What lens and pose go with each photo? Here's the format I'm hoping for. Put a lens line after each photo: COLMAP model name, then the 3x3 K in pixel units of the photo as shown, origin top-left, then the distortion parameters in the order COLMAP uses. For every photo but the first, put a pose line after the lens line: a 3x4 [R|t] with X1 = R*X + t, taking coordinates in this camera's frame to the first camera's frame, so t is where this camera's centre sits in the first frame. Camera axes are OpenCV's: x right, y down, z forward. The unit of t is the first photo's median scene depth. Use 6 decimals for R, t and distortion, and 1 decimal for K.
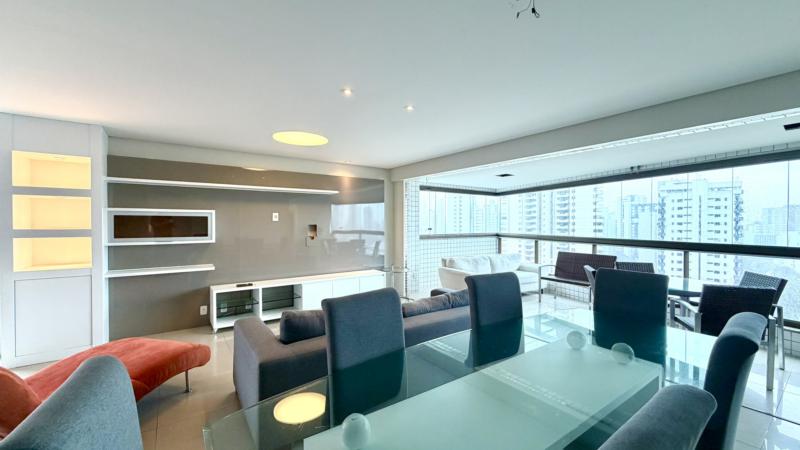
lens RADIAL K [[317.8, 0, 401.0], [0, 317.8, 224.6], [0, 0, 1]] dist [0.000315, 0.000106]
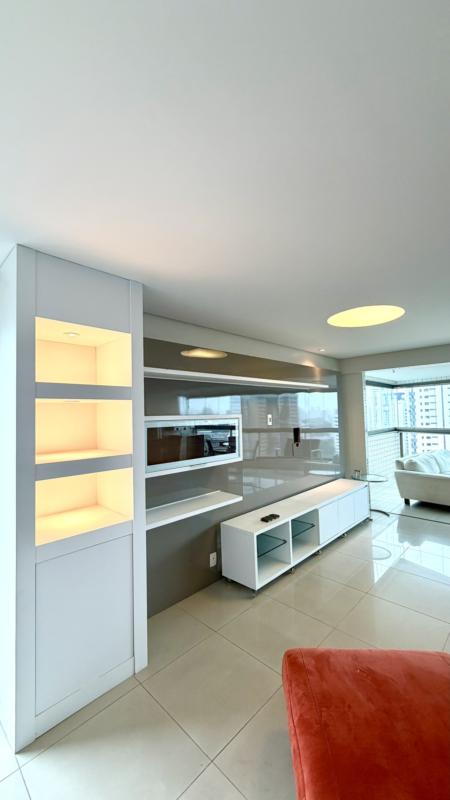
lens RADIAL K [[317.8, 0, 223.4], [0, 317.8, 398.6], [0, 0, 1]] dist [0.000315, 0.000106]
pose [[0.983930, -0.013341, 0.178053, -0.472100], [0.023060, 0.998348, -0.052627, -0.027659], [-0.177057, 0.055887, 0.982613, 0.197491]]
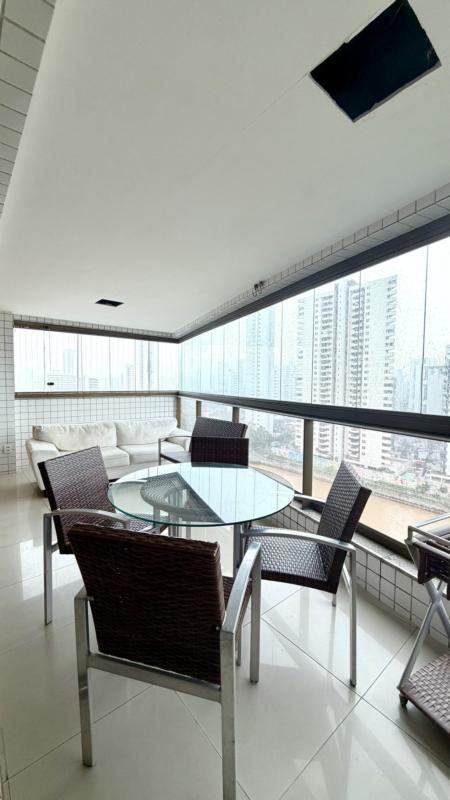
lens RADIAL K [[317.8, 0, 228.4], [0, 317.8, 400.1], [0, 0, 1]] dist [0.000315, 0.000106]
pose [[0.997333, 0.005707, 0.072756, 0.474048], [-0.009235, 0.998793, 0.048243, 0.012871], [-0.072393, -0.048786, 0.996182, 0.275902]]
